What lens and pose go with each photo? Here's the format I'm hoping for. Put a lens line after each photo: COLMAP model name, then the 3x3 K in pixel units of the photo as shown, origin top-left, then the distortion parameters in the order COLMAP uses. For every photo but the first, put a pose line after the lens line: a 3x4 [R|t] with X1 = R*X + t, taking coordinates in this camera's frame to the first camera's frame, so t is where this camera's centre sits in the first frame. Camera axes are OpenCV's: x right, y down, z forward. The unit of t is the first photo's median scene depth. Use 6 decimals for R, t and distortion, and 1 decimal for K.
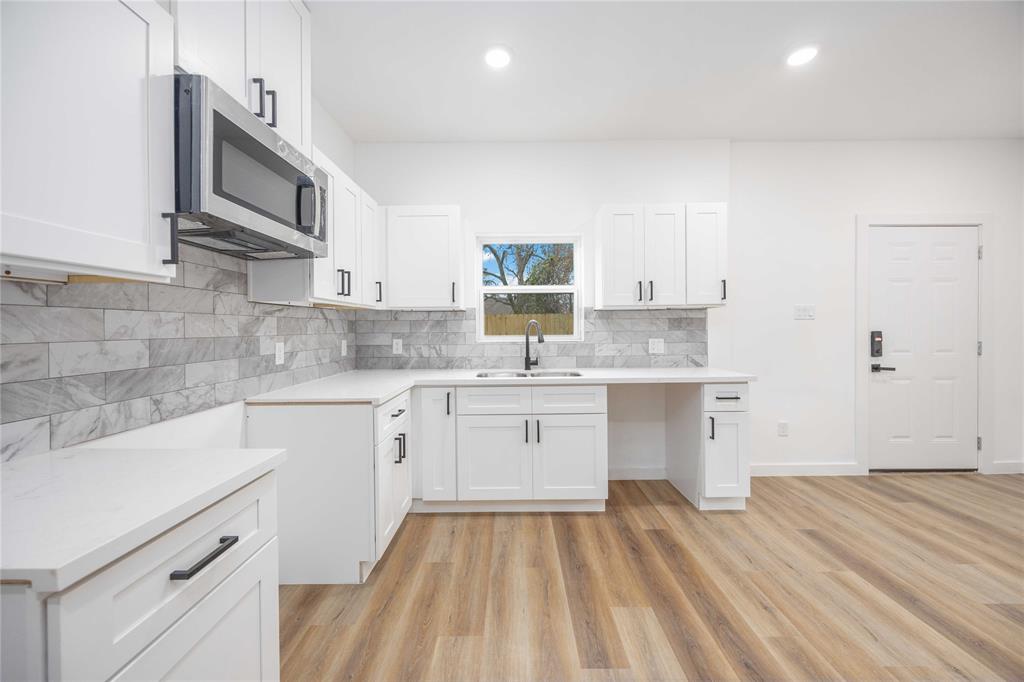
lens RADIAL K [[395.2, 0, 513.7], [0, 395.2, 330.2], [0, 0, 1]] dist [0.000704, 0.000108]
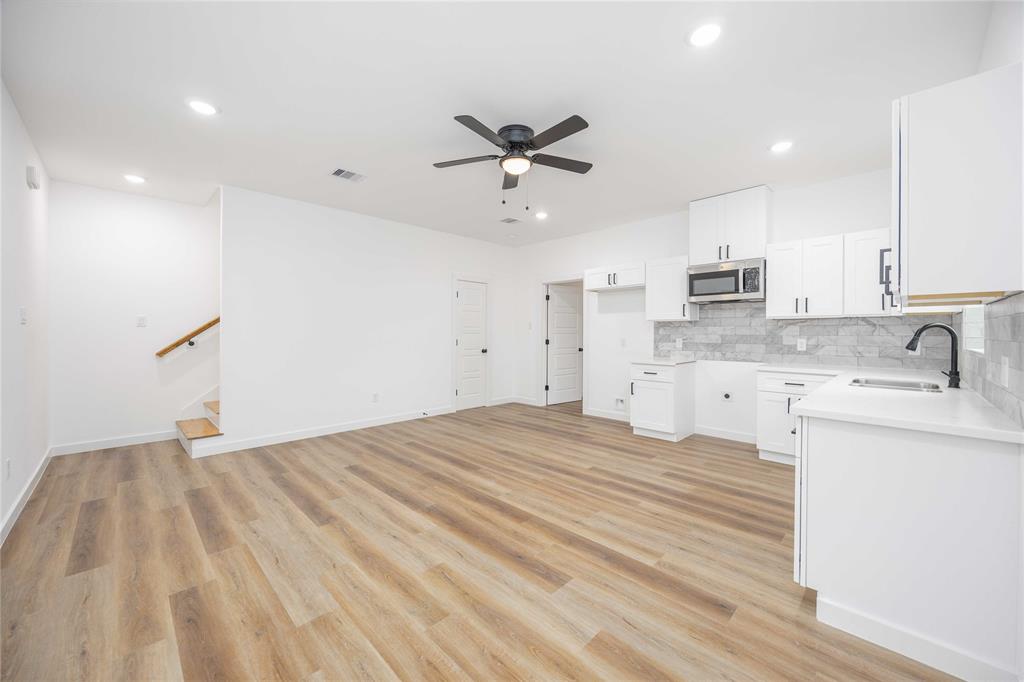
lens RADIAL K [[395.2, 0, 512.7], [0, 395.2, 334.7], [0, 0, 1]] dist [0.000704, 0.000108]
pose [[-0.709851, 0.012960, -0.704232, 2.052619], [0.001192, 0.999851, 0.017199, -0.028561], [0.704350, 0.011370, -0.709761, 1.639527]]
